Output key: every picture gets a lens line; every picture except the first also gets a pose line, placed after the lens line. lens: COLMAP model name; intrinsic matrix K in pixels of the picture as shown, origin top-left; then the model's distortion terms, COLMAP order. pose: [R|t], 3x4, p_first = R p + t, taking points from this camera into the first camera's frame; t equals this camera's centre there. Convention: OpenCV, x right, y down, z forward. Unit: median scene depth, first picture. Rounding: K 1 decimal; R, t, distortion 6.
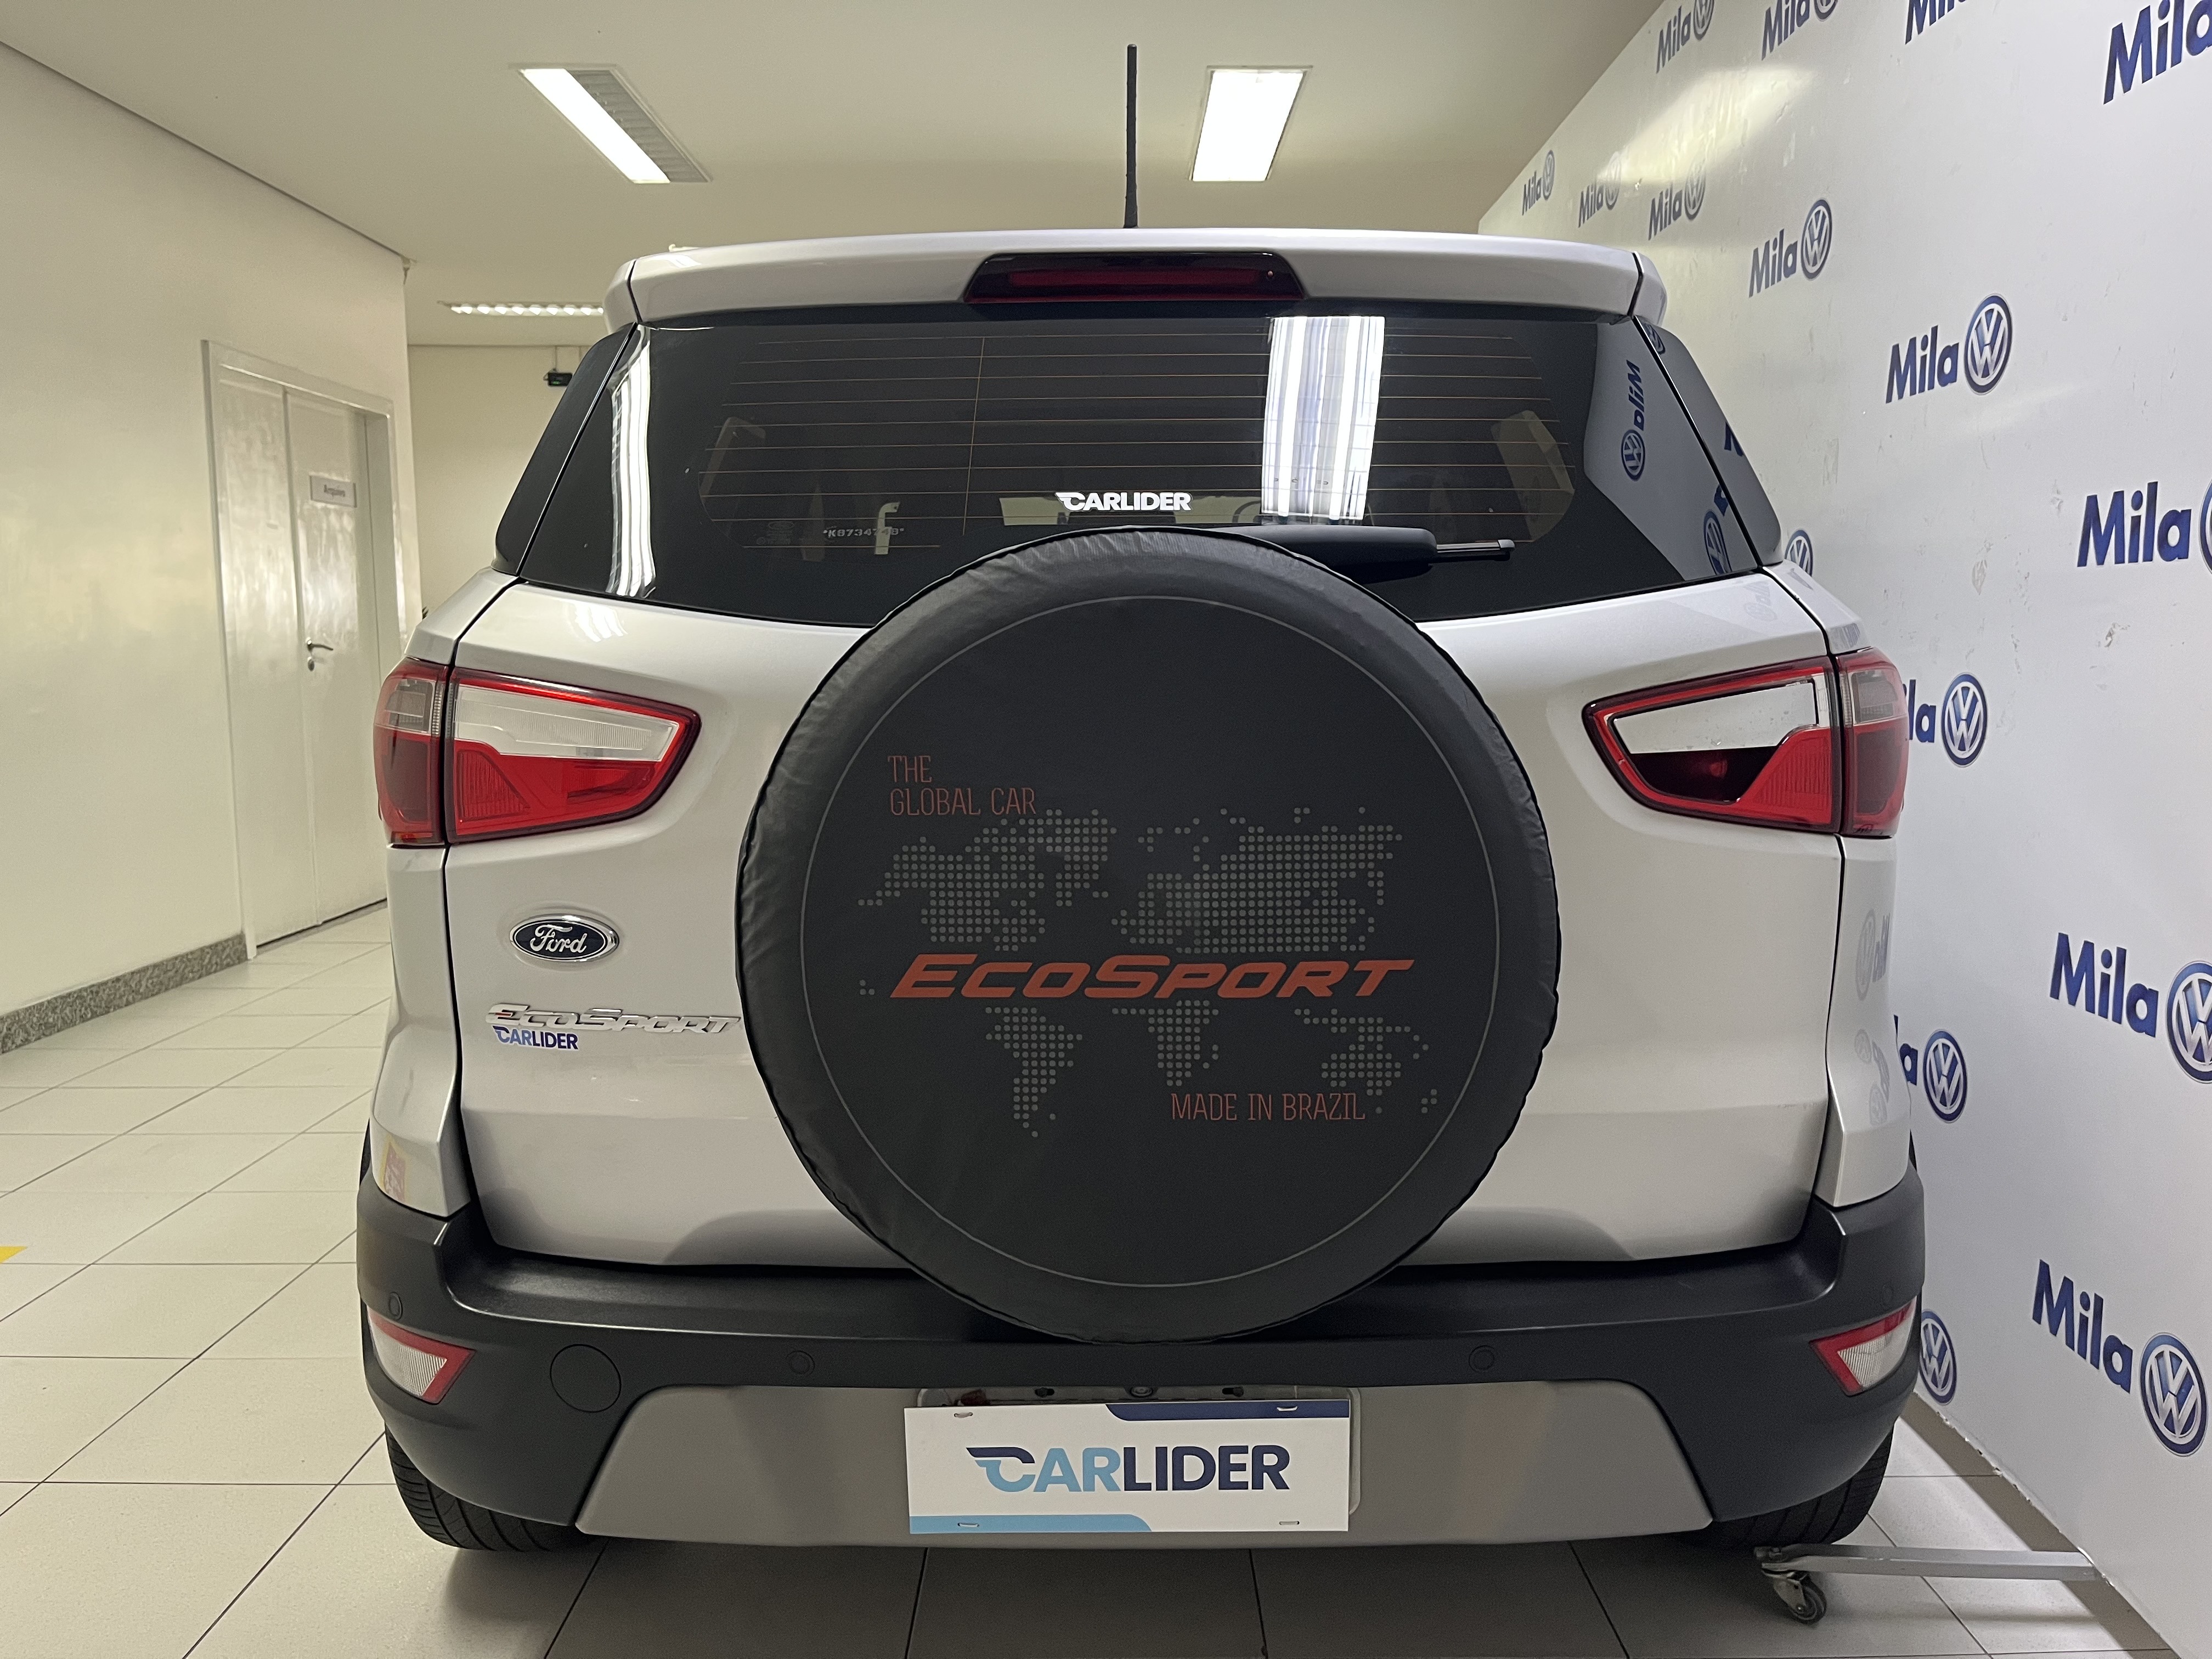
lens RADIAL K [[1693.8, 0, 1106.5], [0, 1693.8, 833.5], [0, 0, 1]] dist [0.023663, -0.052665]
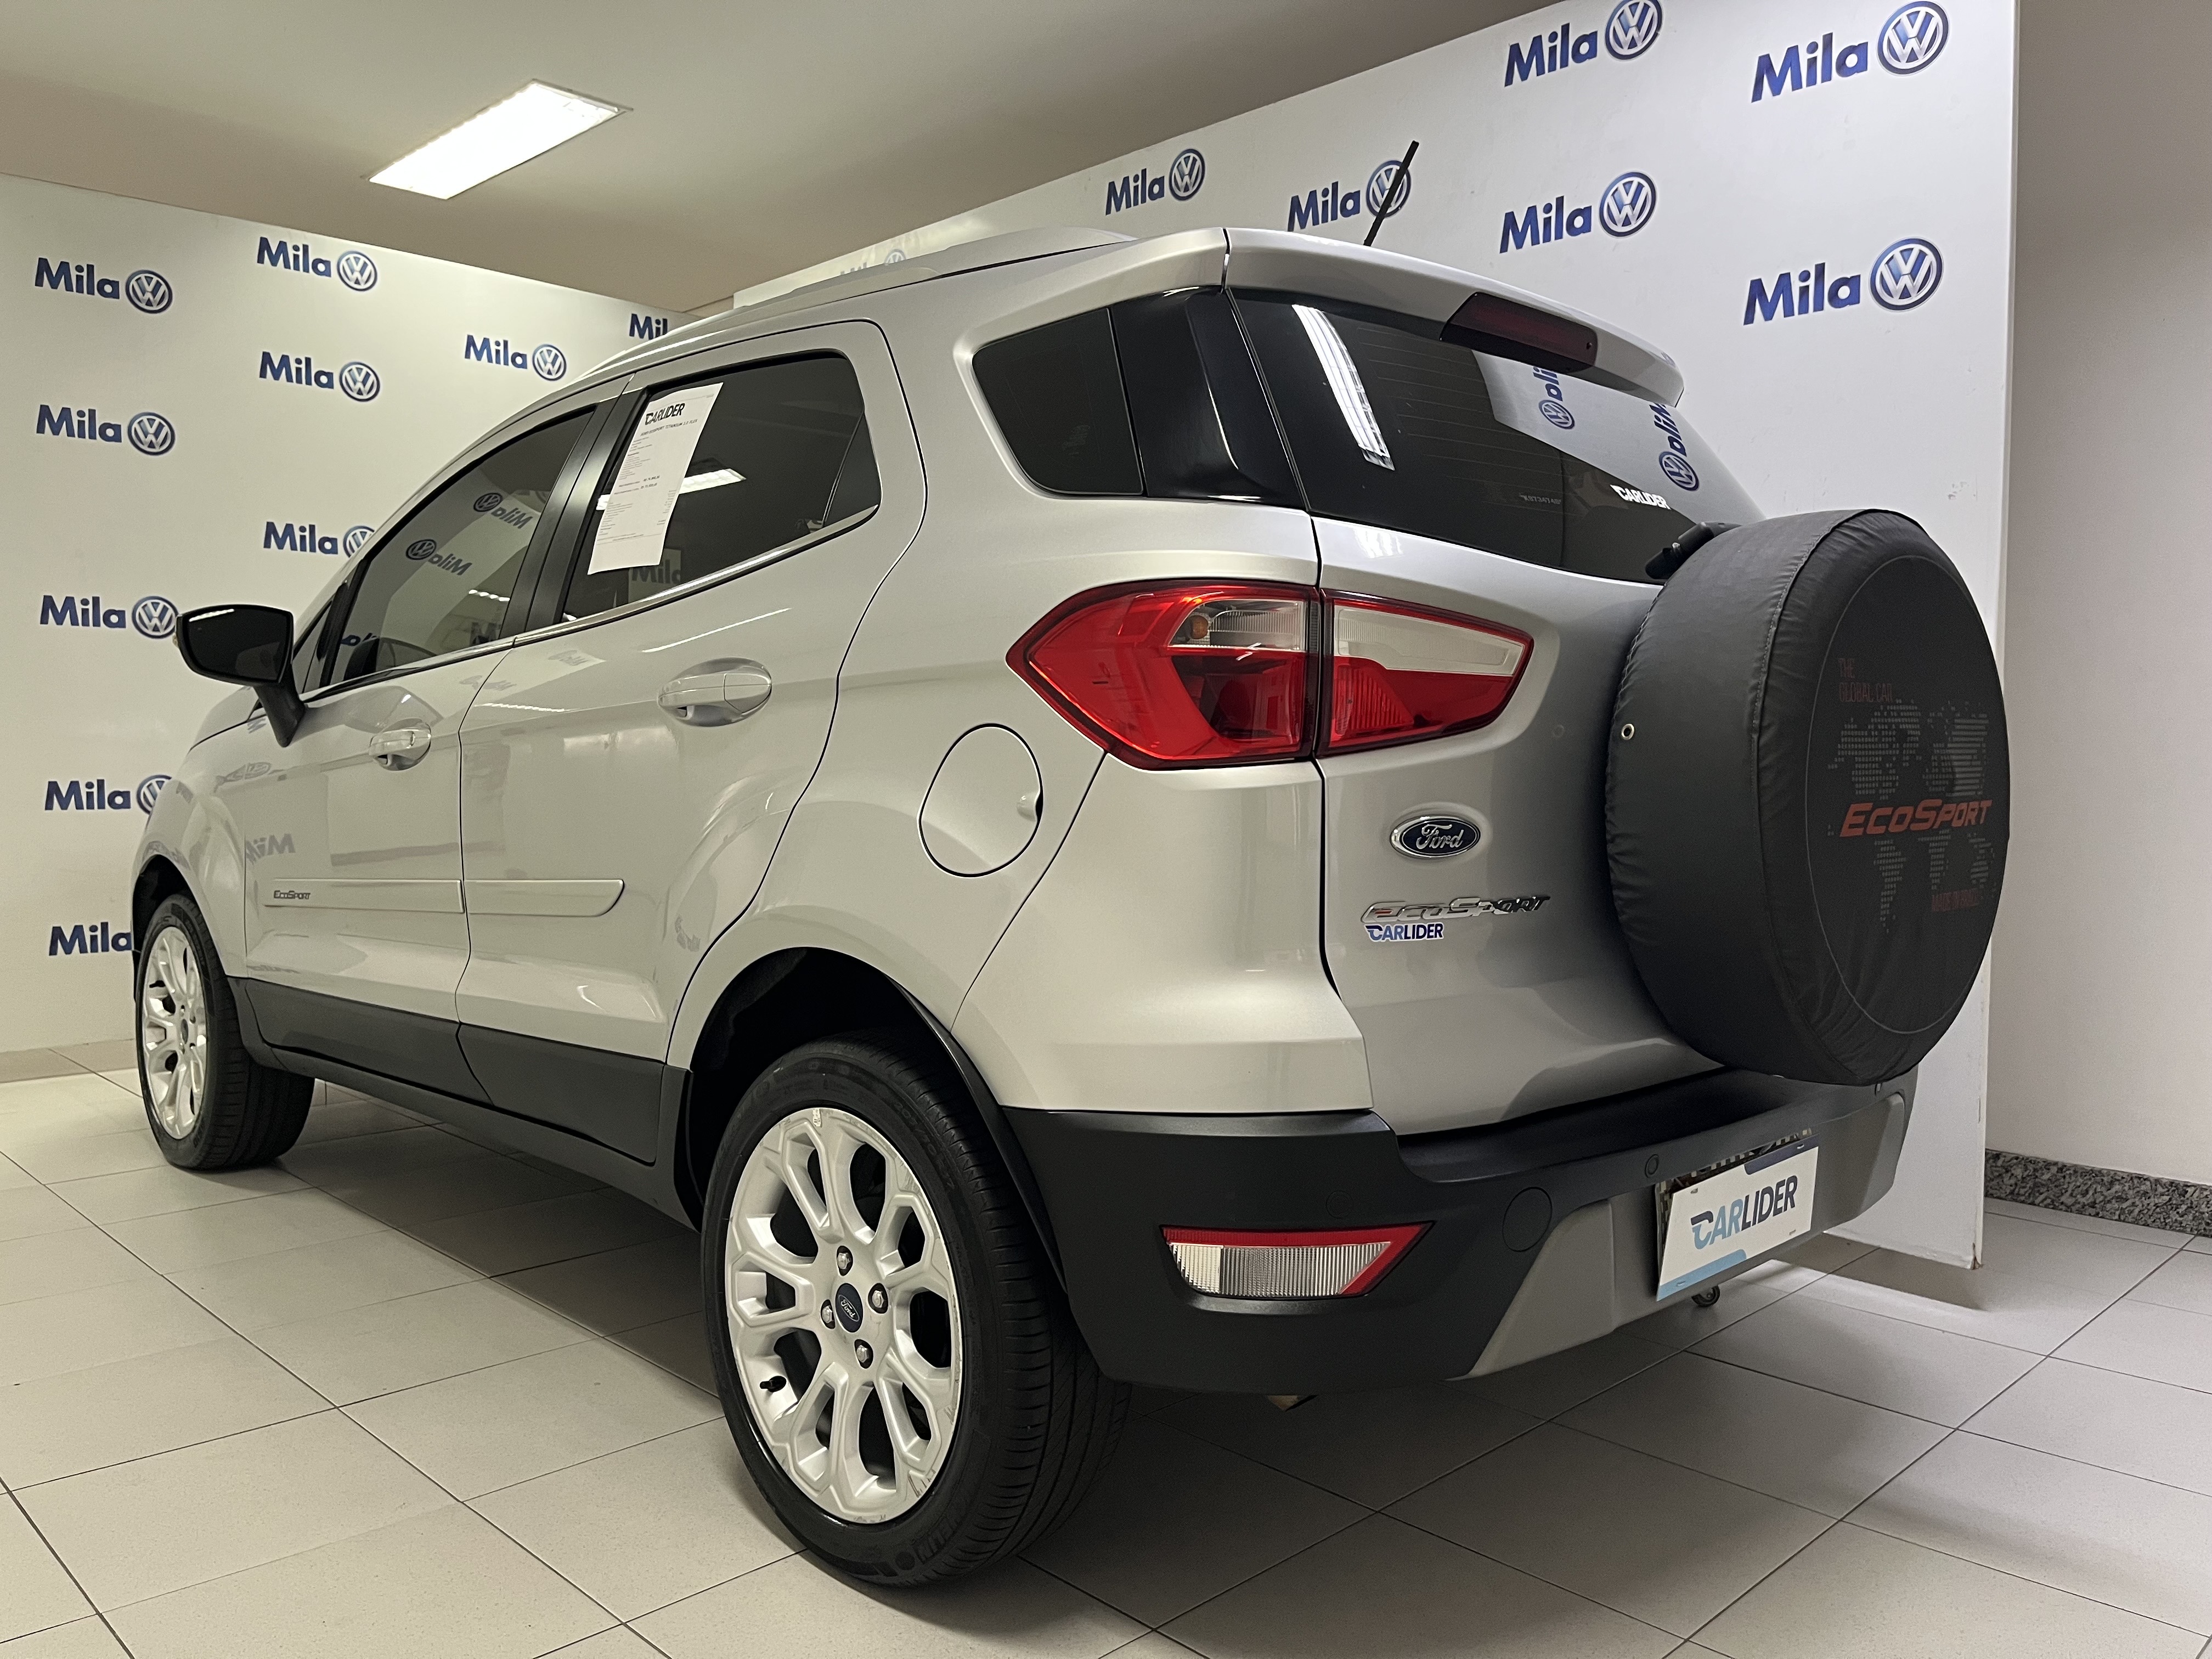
lens RADIAL K [[1693.8, 0, 1112.1], [0, 1693.8, 828.0], [0, 0, 1]] dist [0.023663, -0.052665]
pose [[0.716843, -0.028479, 0.696653, -1.028543], [0.068716, 0.997187, -0.029942, 0.062101], [-0.693840, 0.069335, 0.716783, 0.294296]]
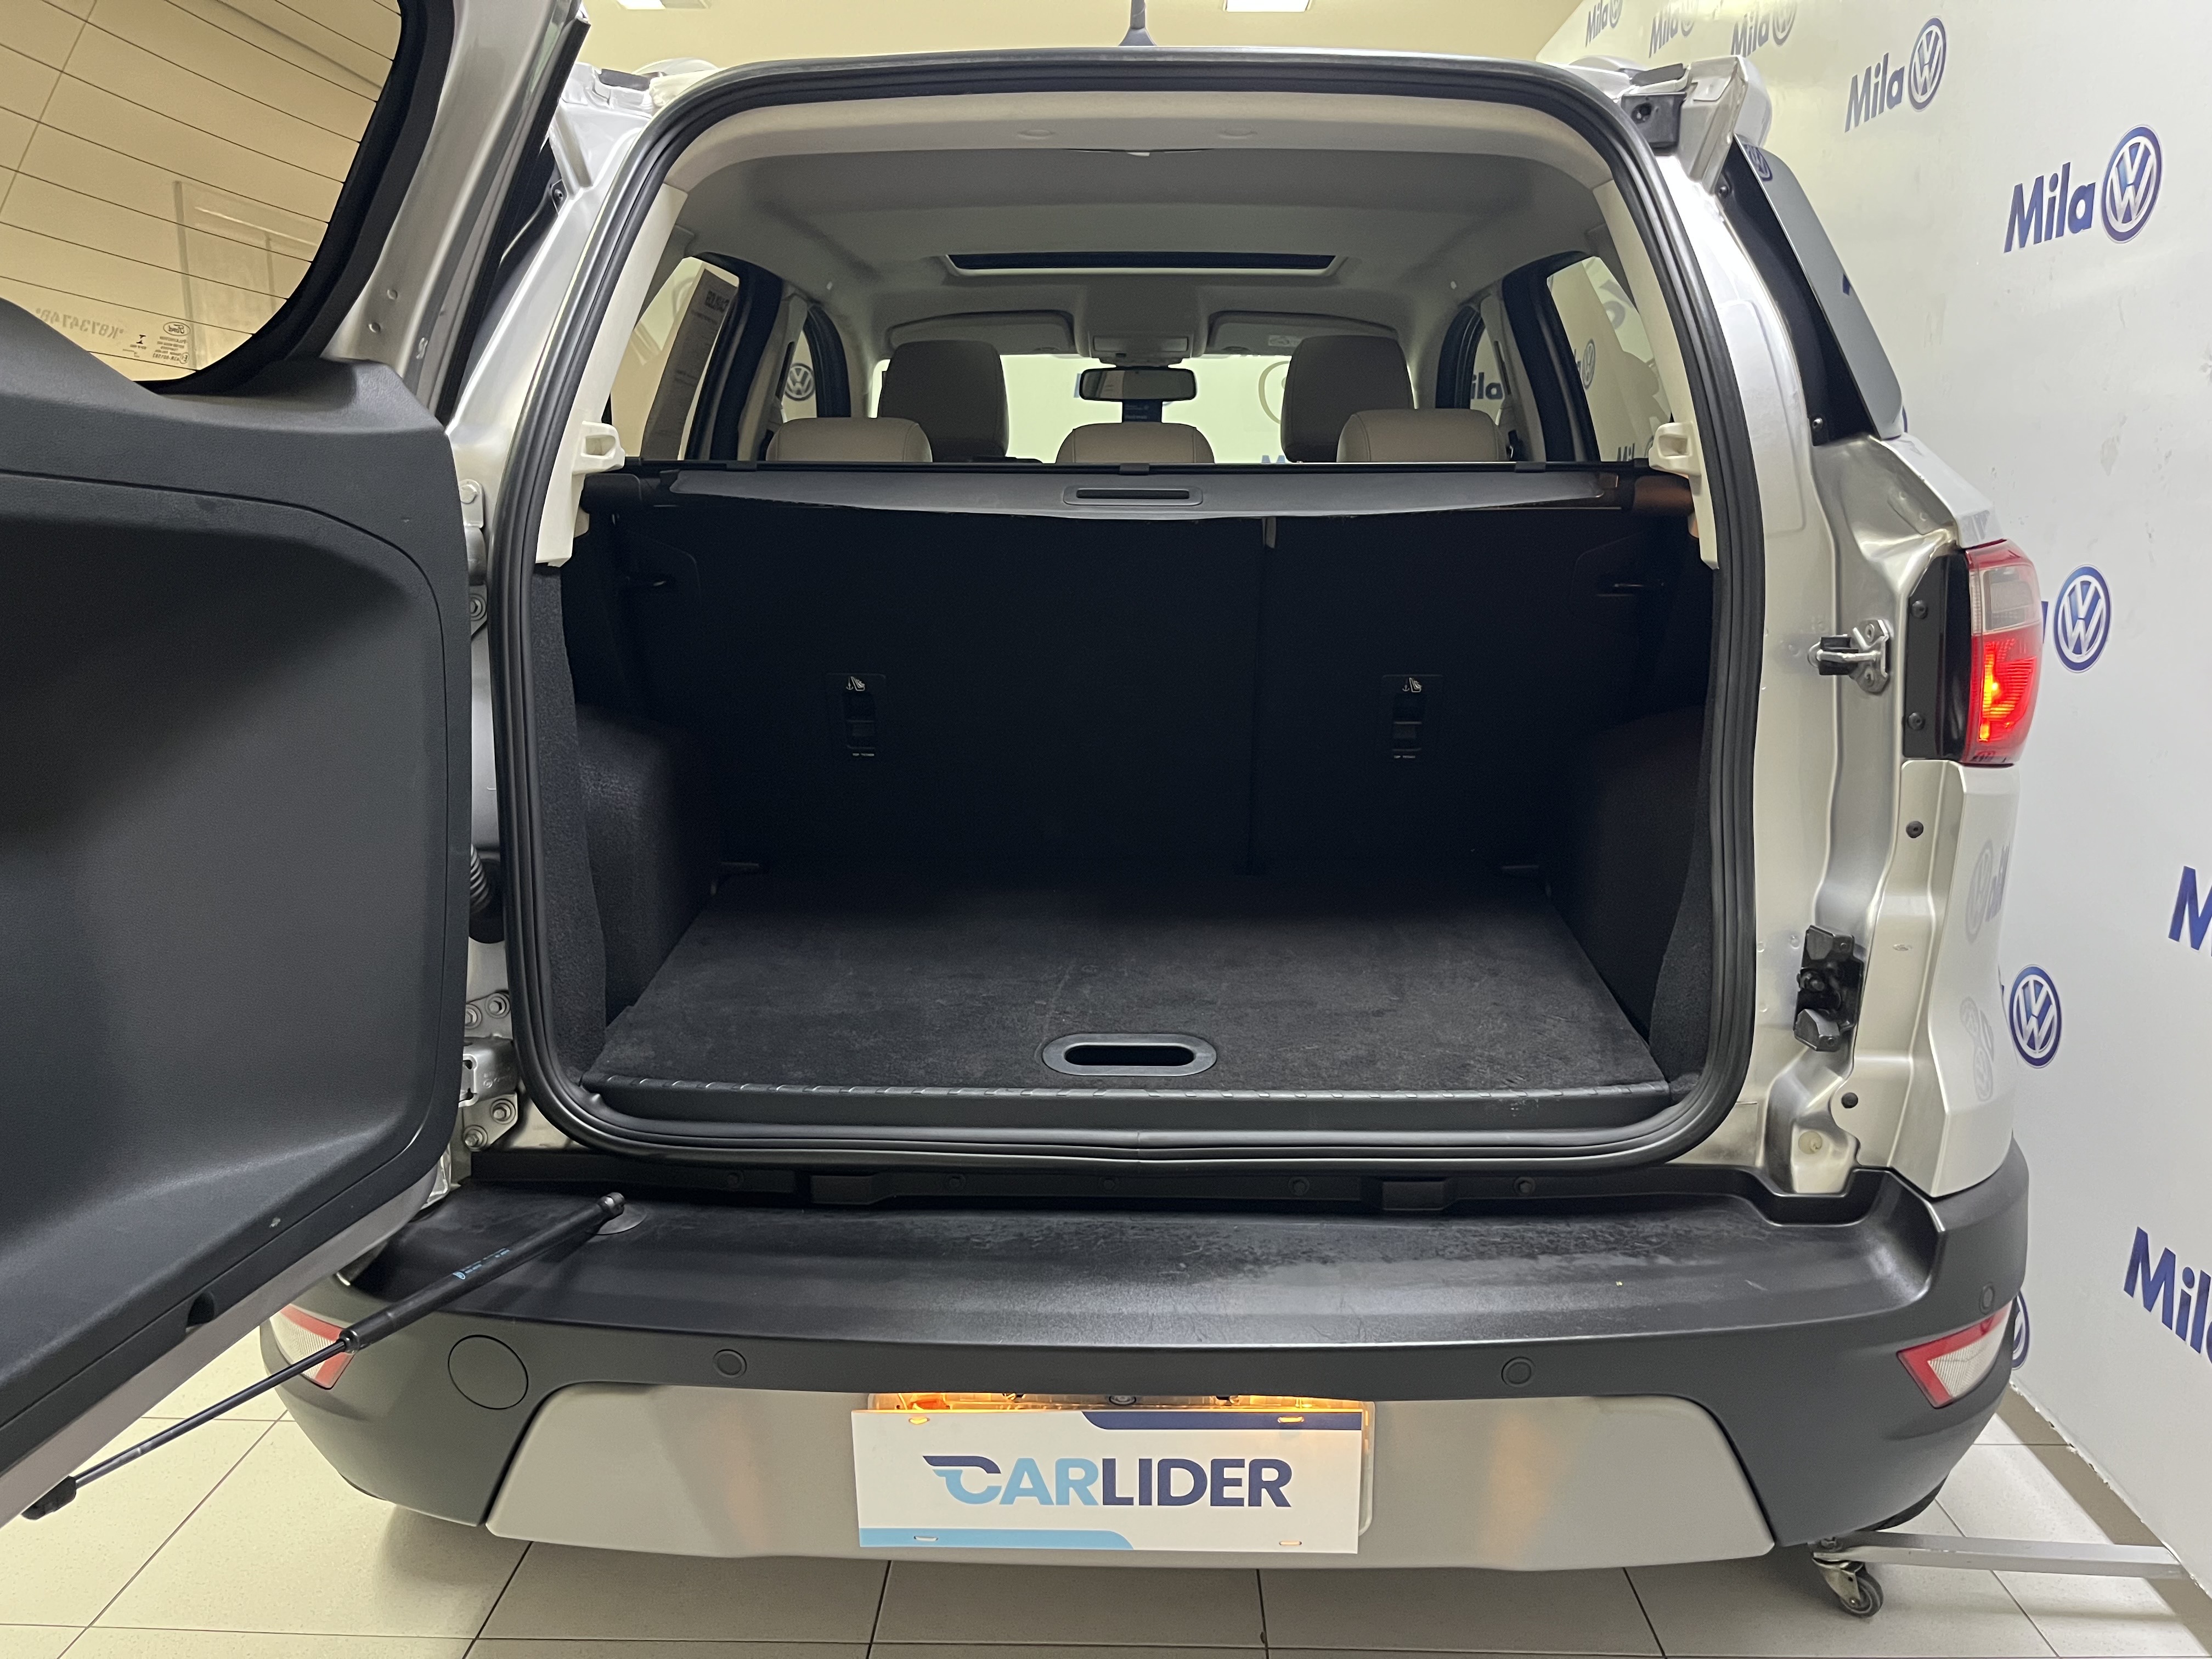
lens RADIAL K [[1693.8, 0, 1097.6], [0, 1693.8, 842.4], [0, 0, 1]] dist [0.023663, -0.052665]
pose [[0.999681, 0.013589, -0.021307, 0.017773], [-0.011803, 0.996576, 0.081833, -0.021417], [0.022346, -0.081555, 0.996418, 0.123771]]
